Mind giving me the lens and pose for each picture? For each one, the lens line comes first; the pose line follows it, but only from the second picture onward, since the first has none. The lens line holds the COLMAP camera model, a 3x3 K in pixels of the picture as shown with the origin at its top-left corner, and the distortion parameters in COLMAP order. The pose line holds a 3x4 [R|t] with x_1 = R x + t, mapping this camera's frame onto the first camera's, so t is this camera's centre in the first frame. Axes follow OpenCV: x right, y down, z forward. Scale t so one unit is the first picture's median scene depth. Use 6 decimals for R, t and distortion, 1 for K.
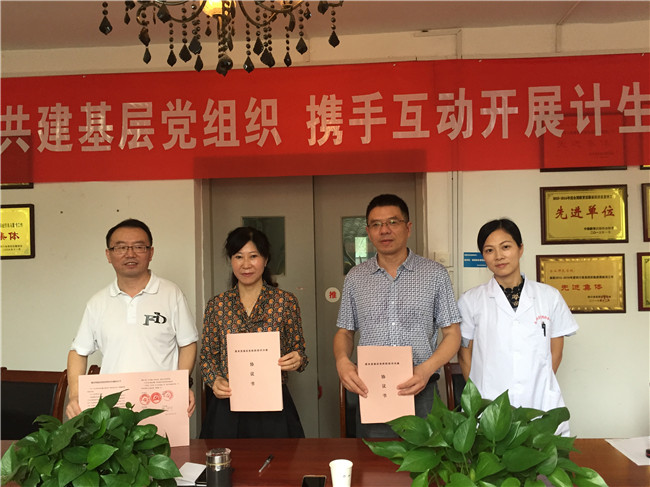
lens RADIAL K [[547.7, 0, 328.3], [0, 547.7, 246.1], [0, 0, 1]] dist [0.076043, -0.096649]
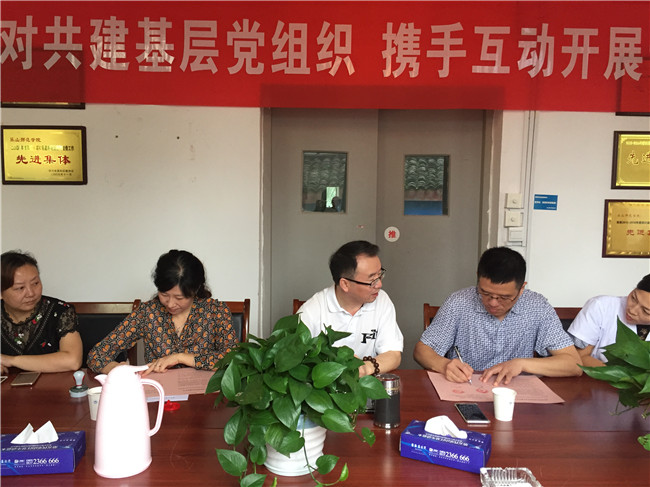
lens RADIAL K [[547.7, 0, 319.4], [0, 547.7, 243.5], [0, 0, 1]] dist [0.076043, -0.096649]
pose [[0.996754, 0.029412, 0.074946, -0.208497], [-0.035640, 0.995898, 0.083166, 0.030070], [-0.072192, -0.085567, 0.993714, 0.028420]]
